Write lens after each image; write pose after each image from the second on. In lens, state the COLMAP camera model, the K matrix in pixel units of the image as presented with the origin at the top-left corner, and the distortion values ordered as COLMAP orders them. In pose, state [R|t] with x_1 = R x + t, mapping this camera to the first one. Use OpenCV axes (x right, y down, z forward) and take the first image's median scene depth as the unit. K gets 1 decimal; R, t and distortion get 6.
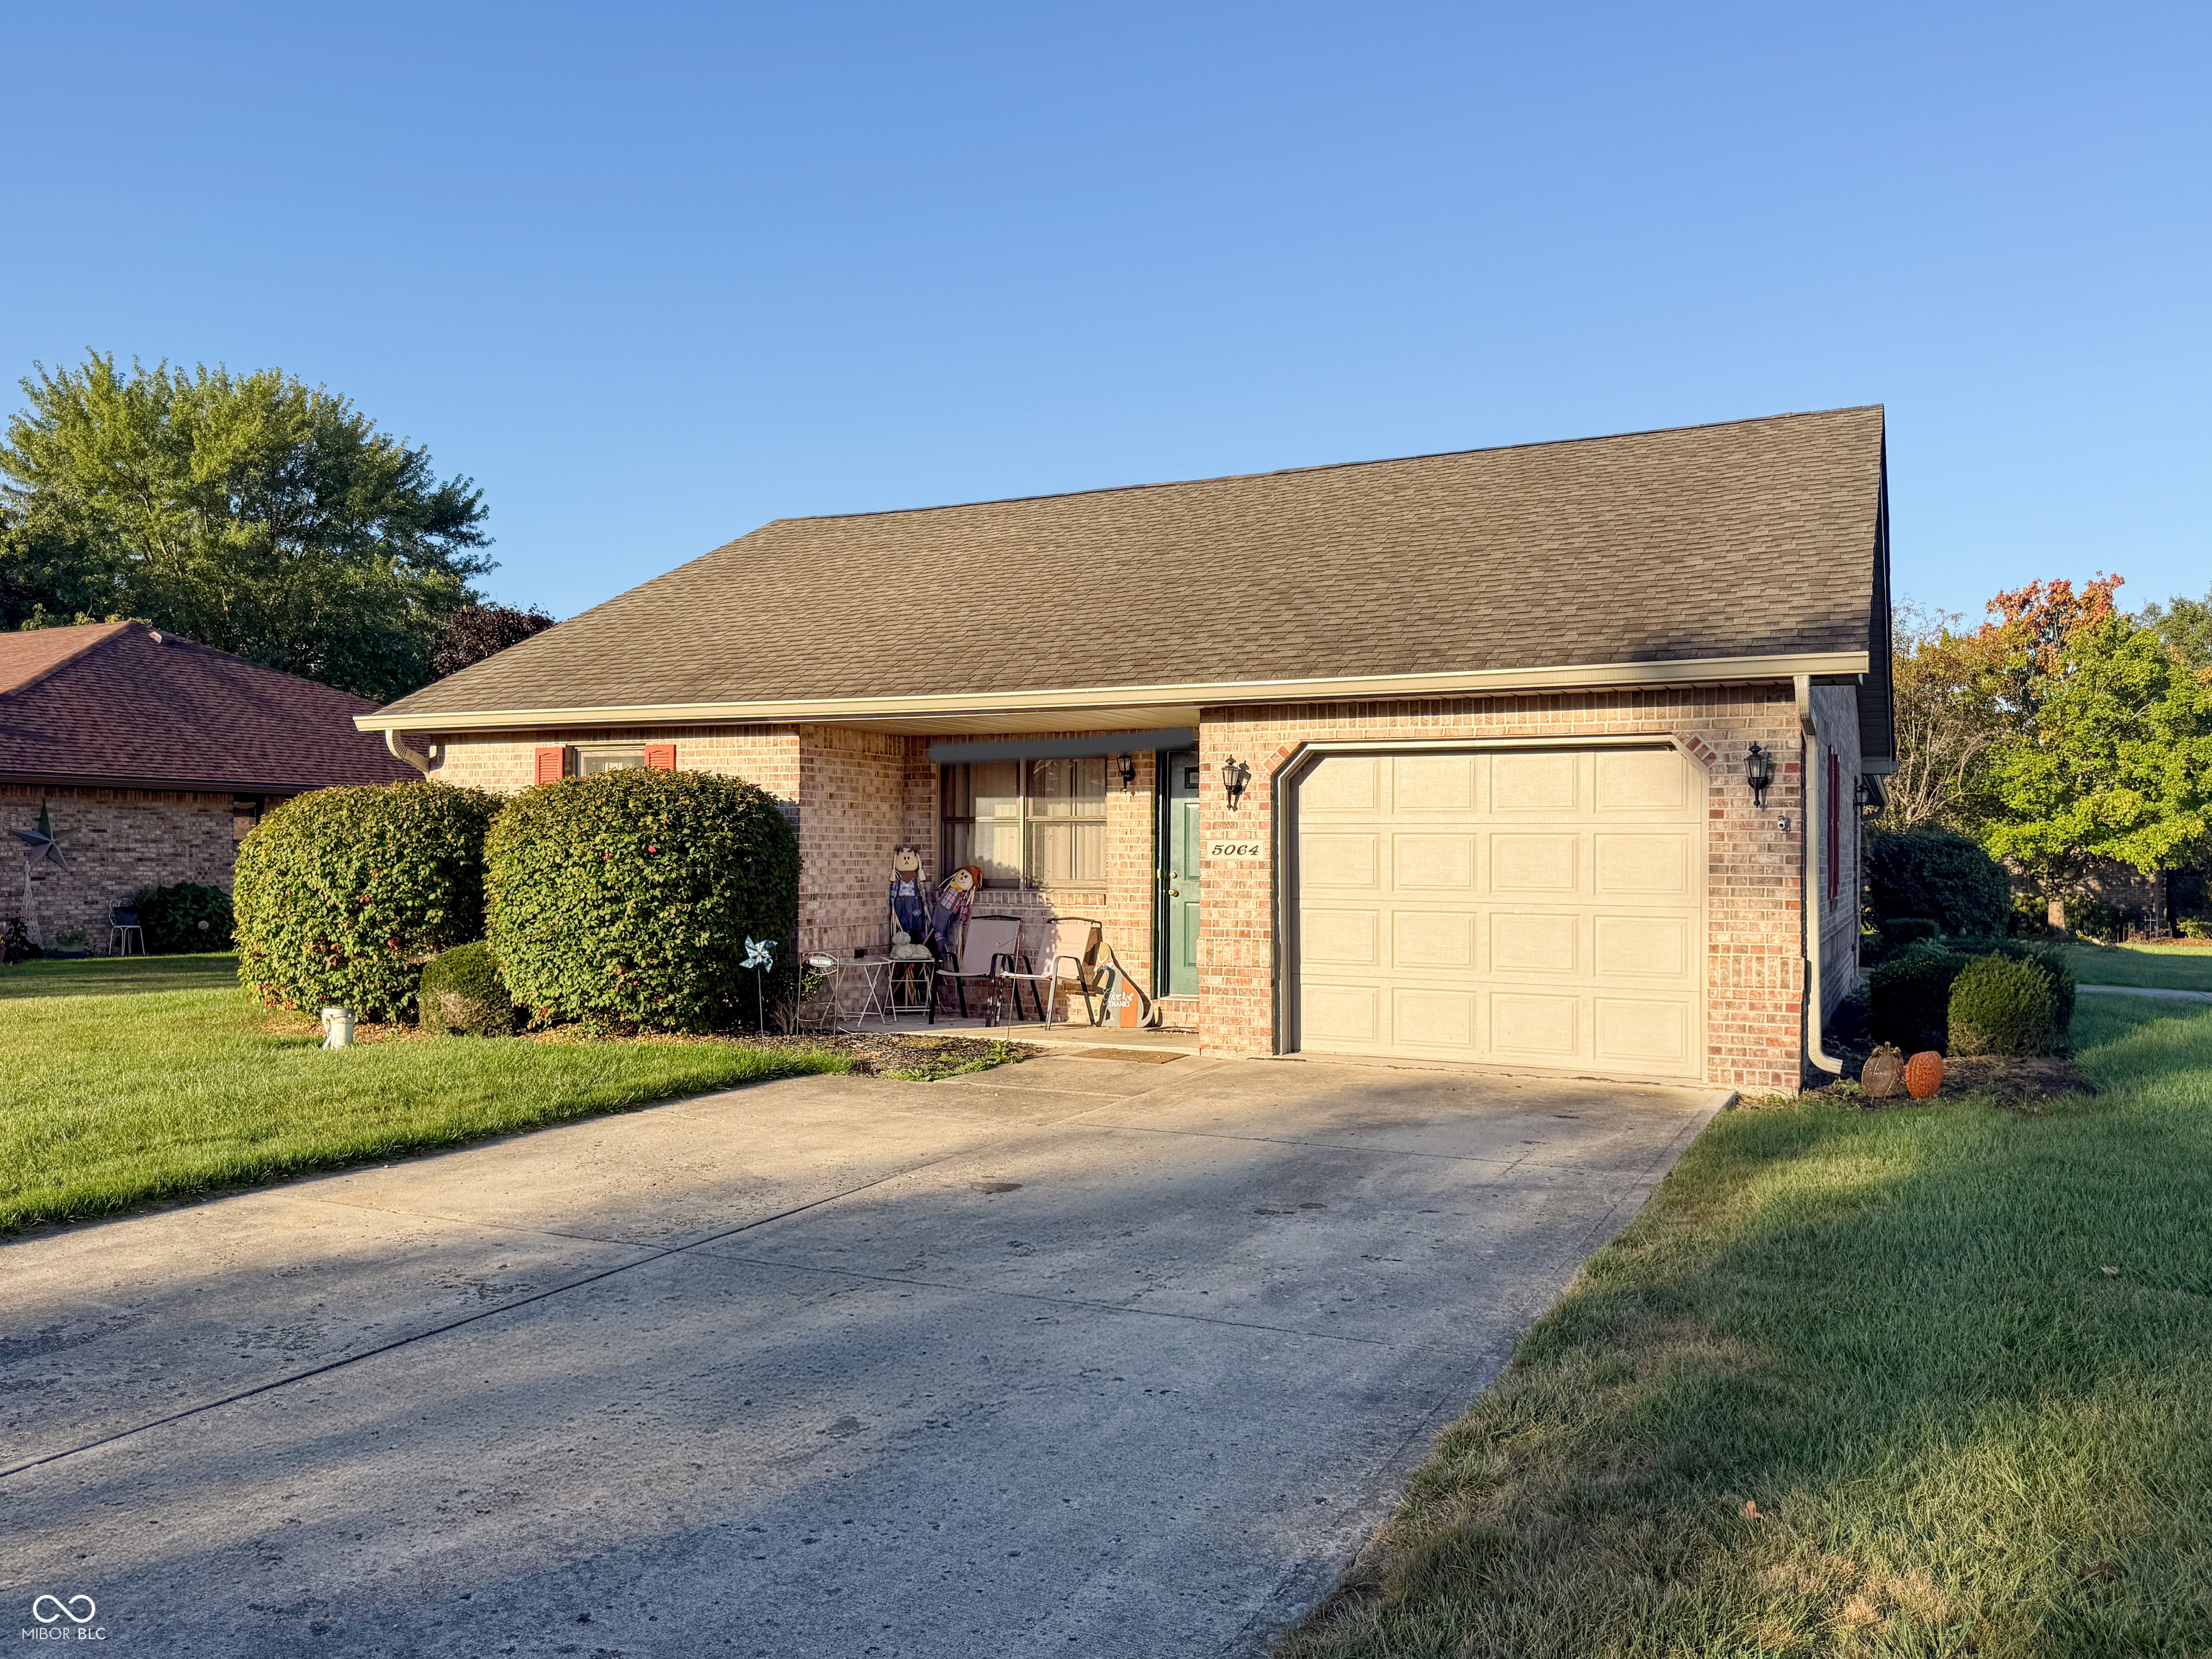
lens RADIAL K [[1684.9, 0, 1106.0], [0, 1684.9, 829.5], [0, 0, 1]] dist [0.143698, -0.222920]
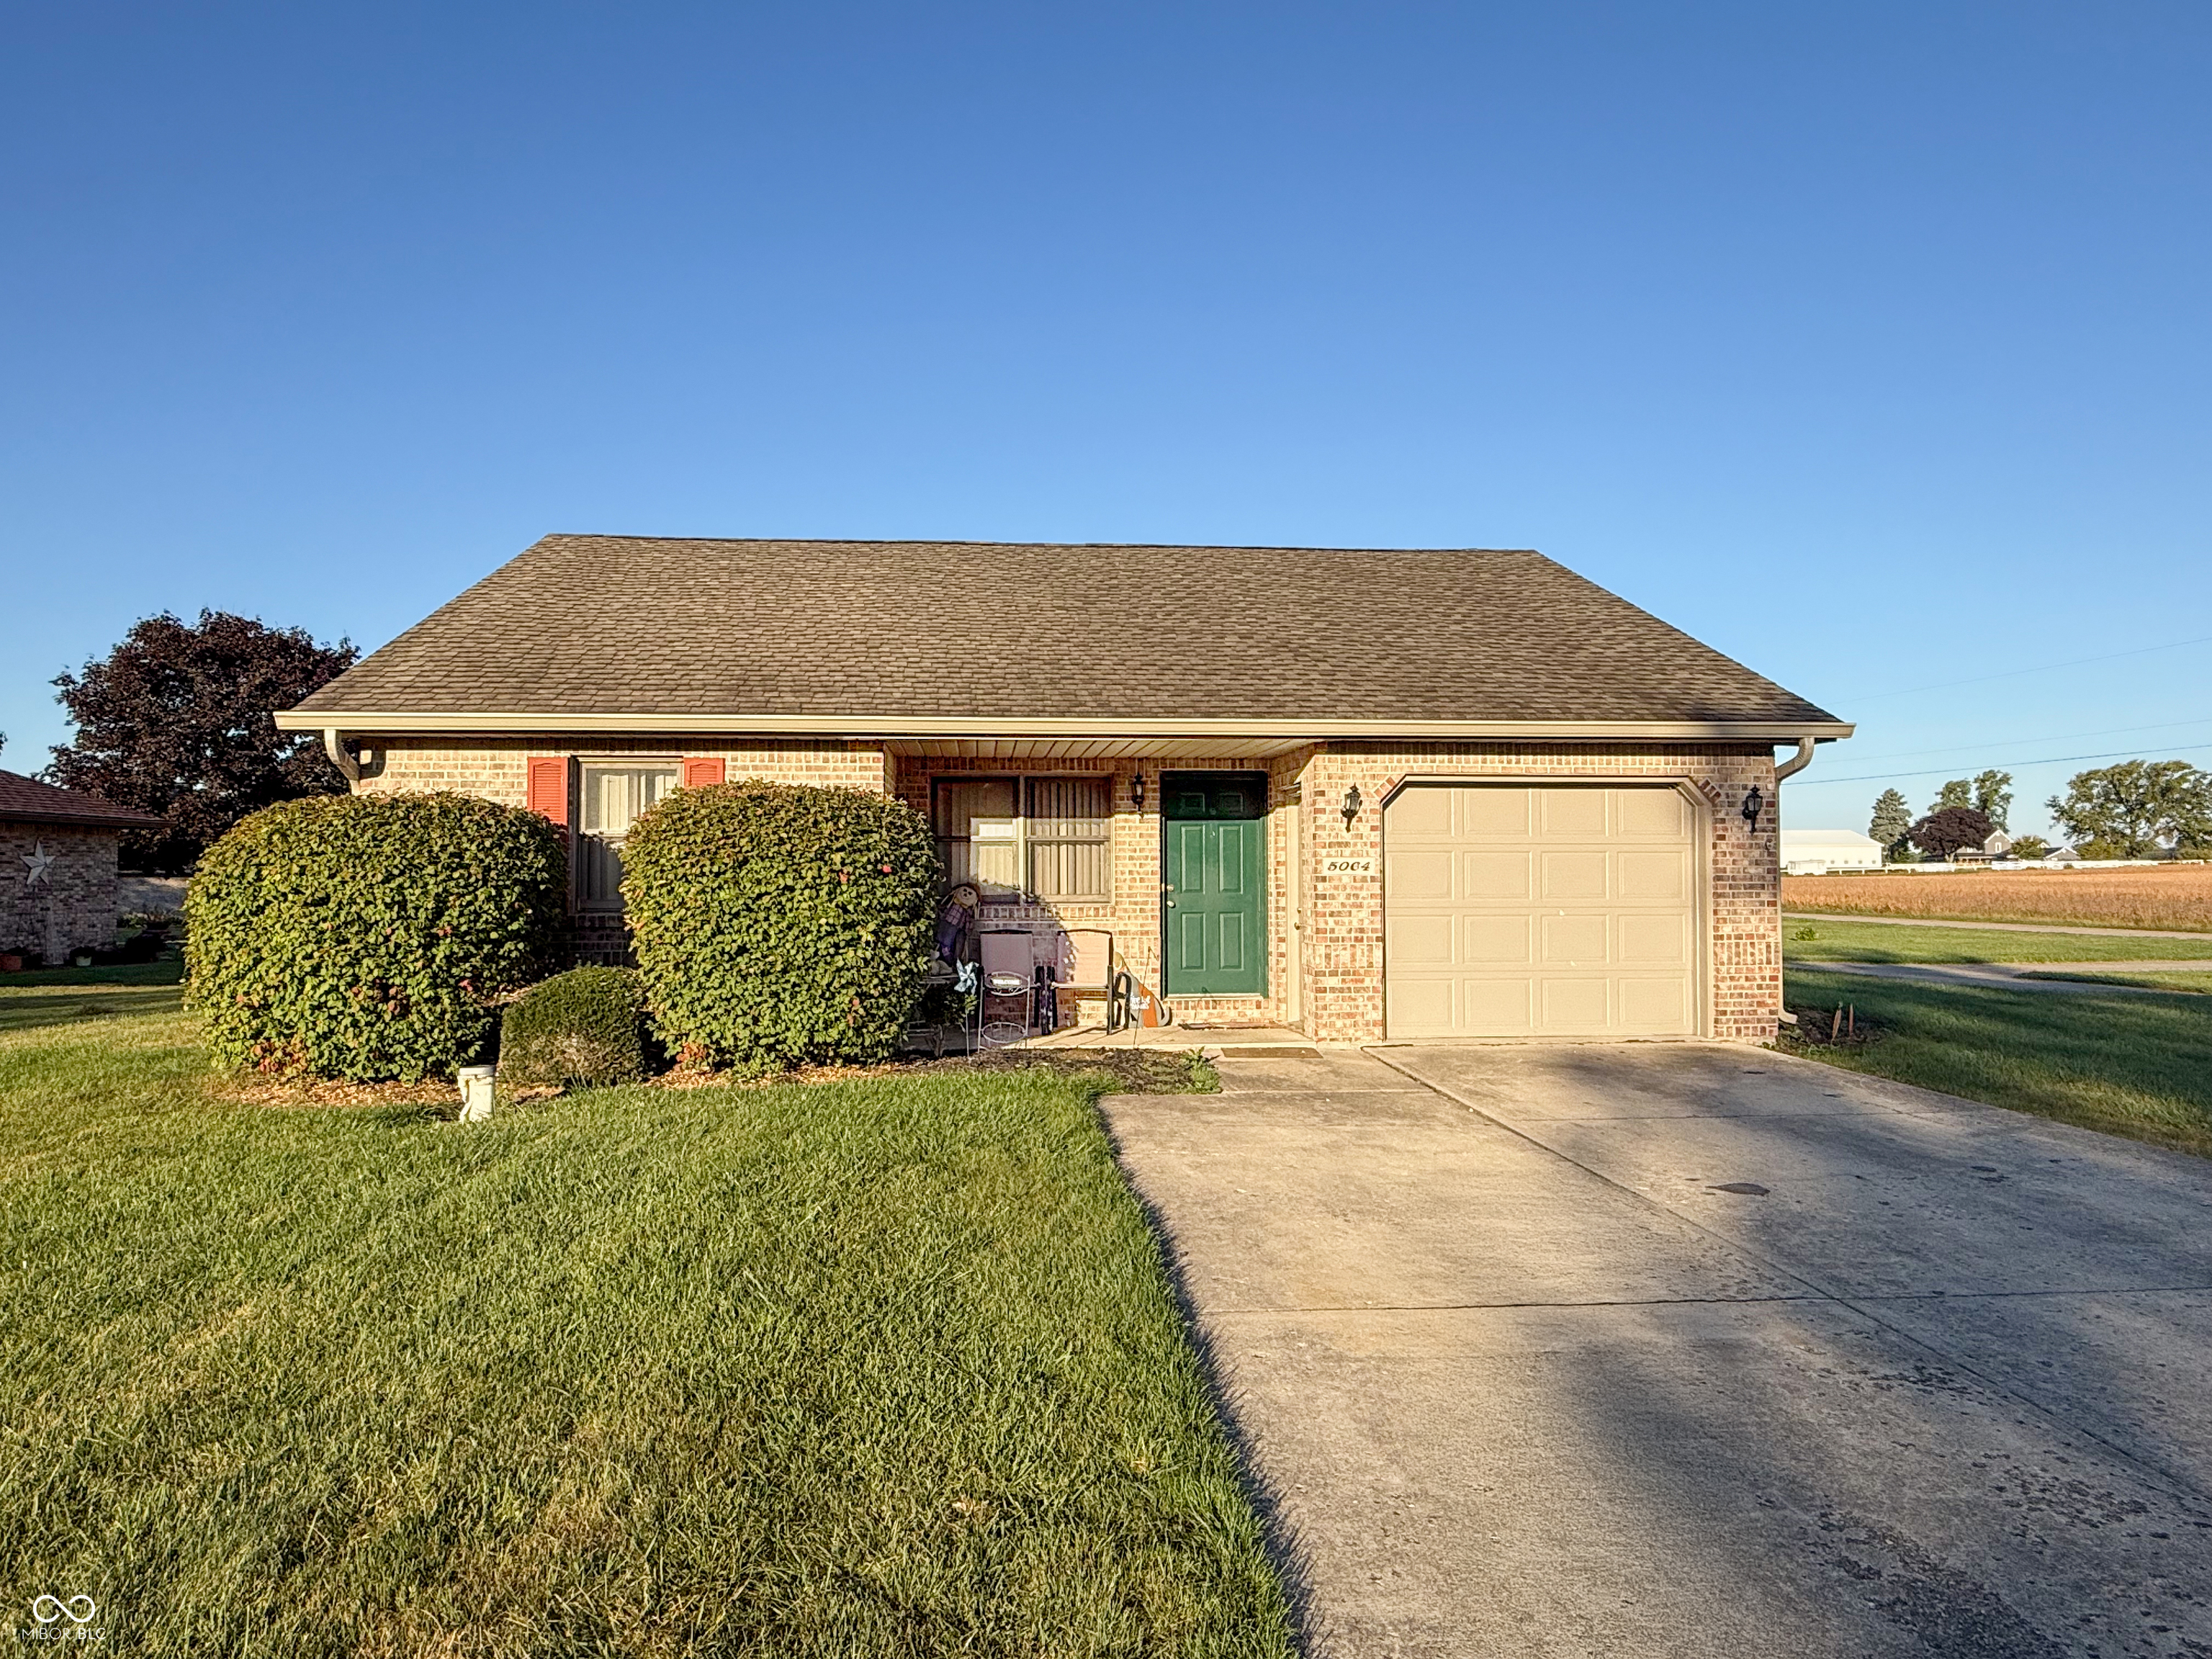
lens RADIAL K [[1311.0, 0, 1088.2], [0, 1311.0, 829.9], [0, 0, 1]] dist [0.001653, 0.001377]
pose [[0.861005, 0.007698, 0.508539, -0.528426], [-0.000590, 0.999900, -0.014137, 0.000058], [-0.508597, 0.011872, 0.860923, 0.321172]]
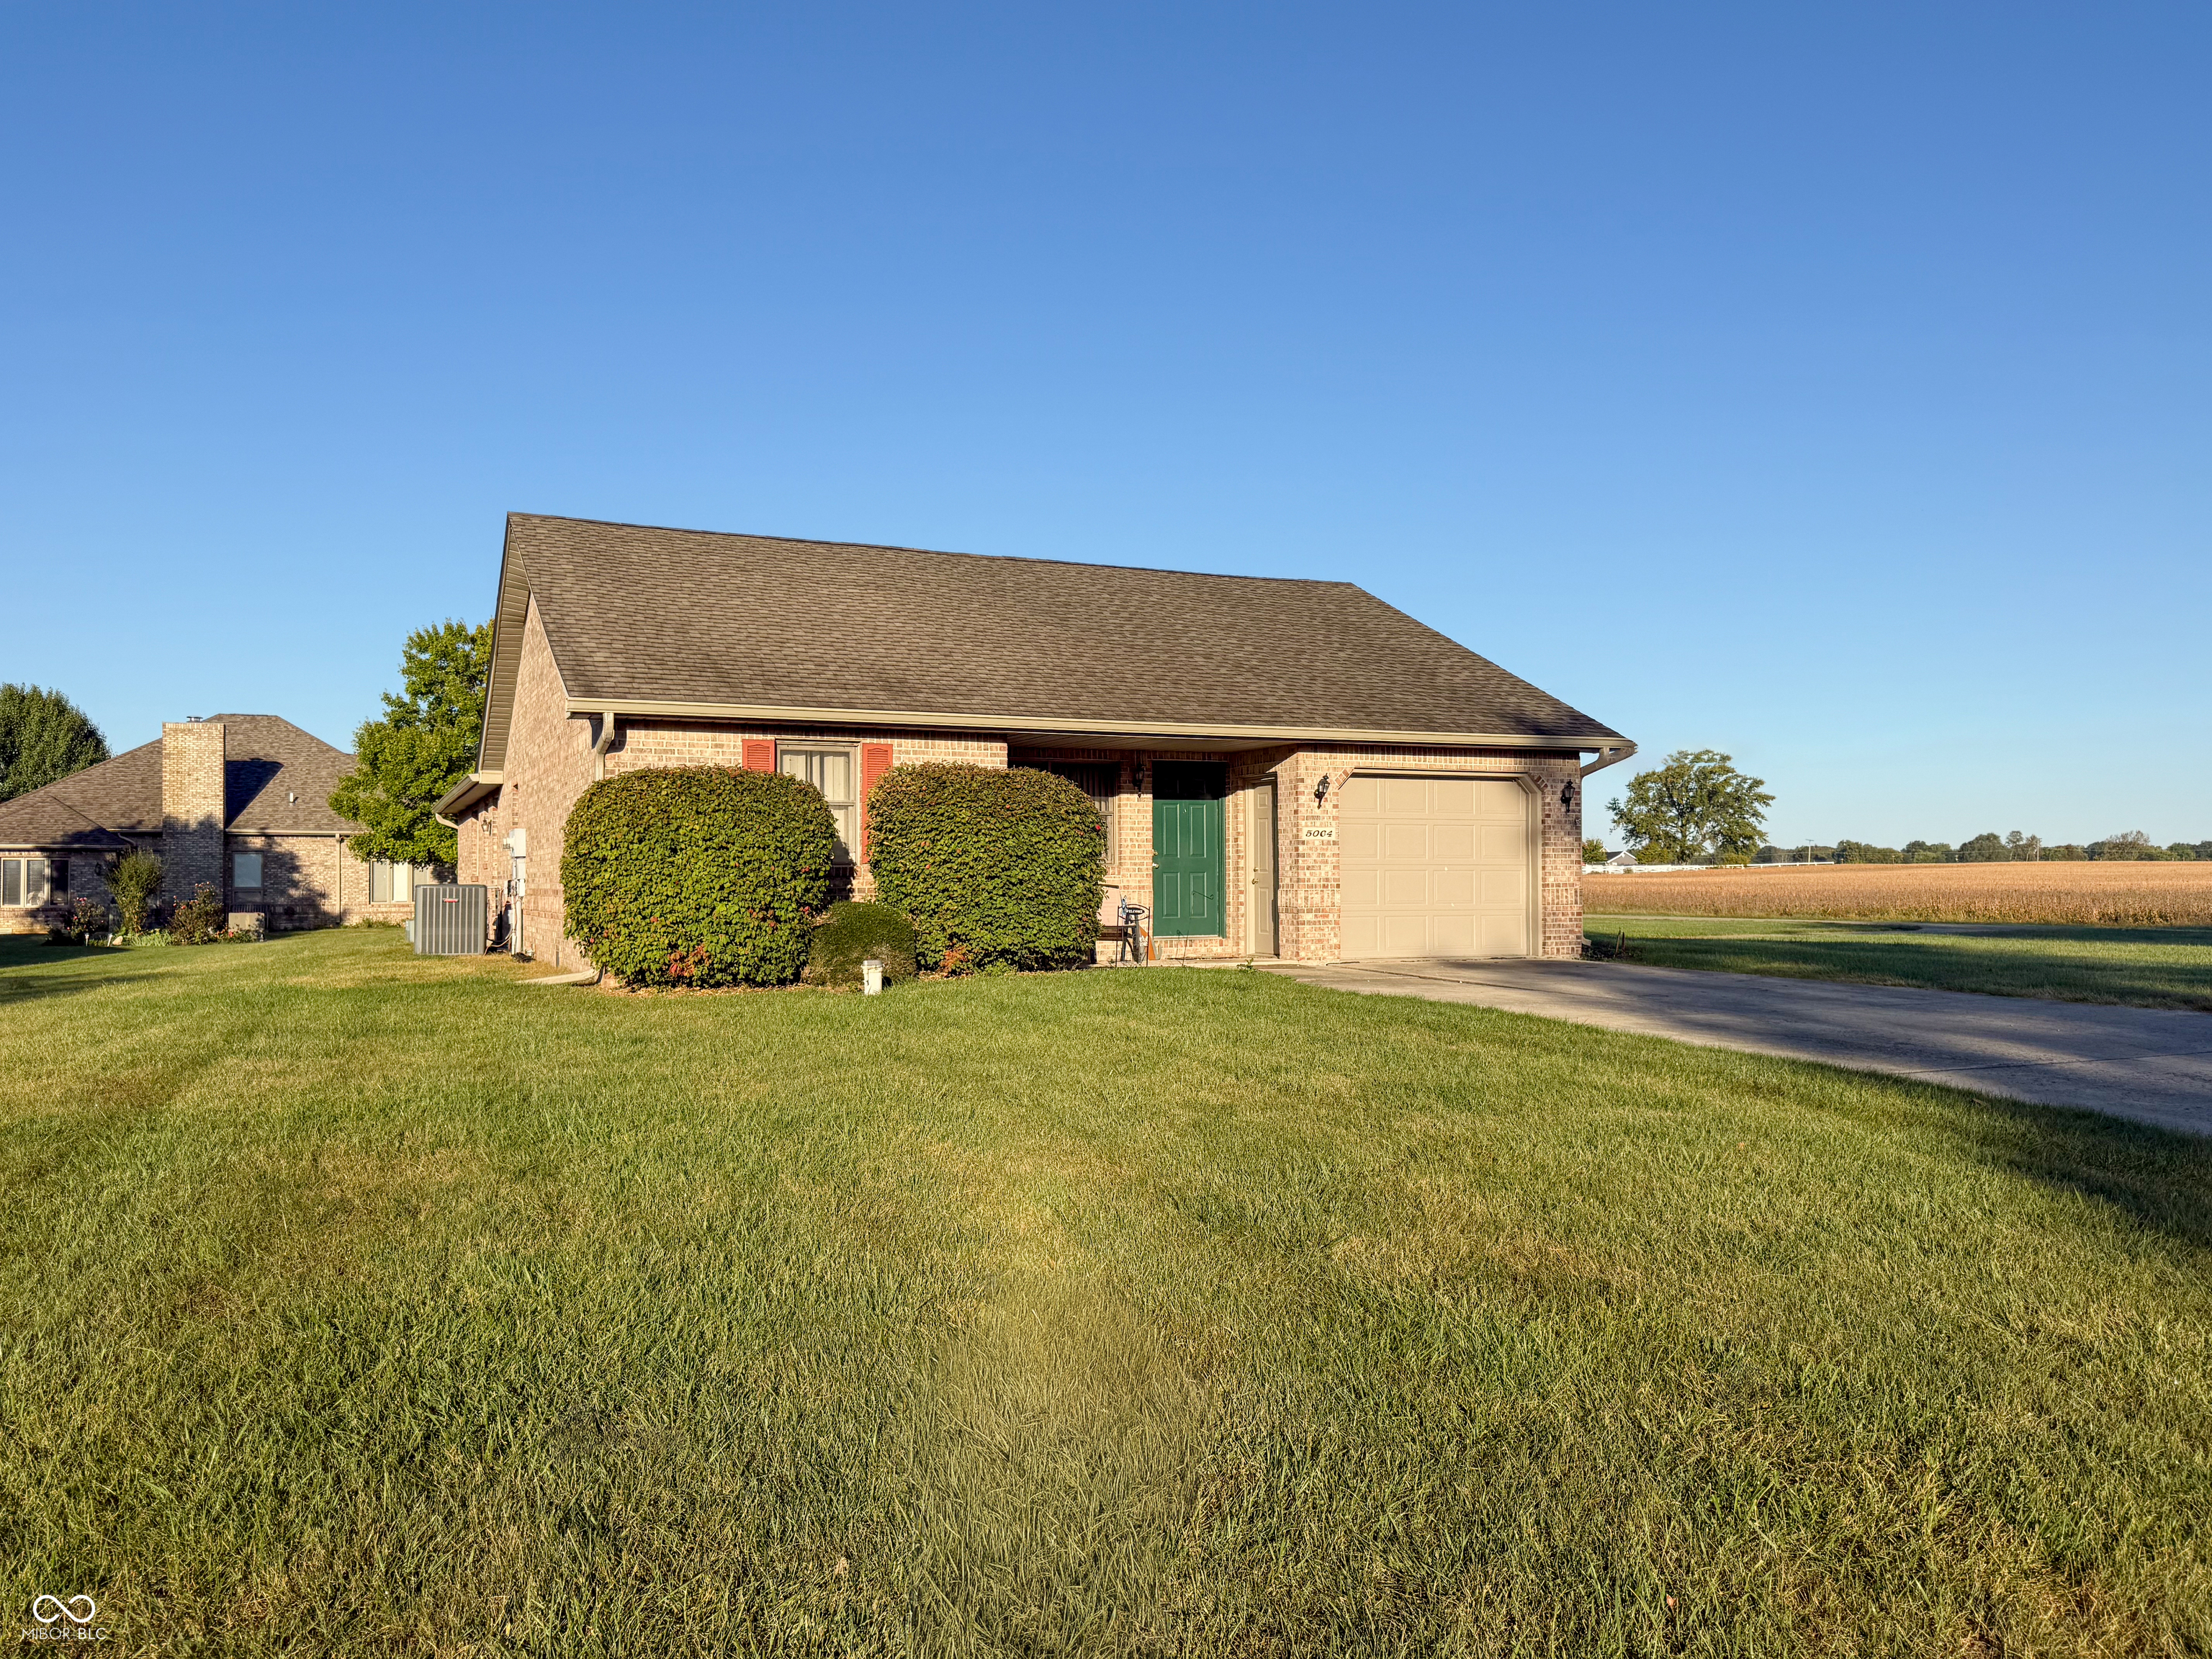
lens RADIAL K [[1640.7, 0, 1106.0], [0, 1640.7, 829.5], [0, 0, 1]] dist [0.151868, -0.000079]
pose [[0.639070, 0.013560, 0.769029, -1.237880], [-0.003731, 0.999887, -0.014530, 0.031570], [-0.769139, 0.006417, 0.639049, 0.165062]]
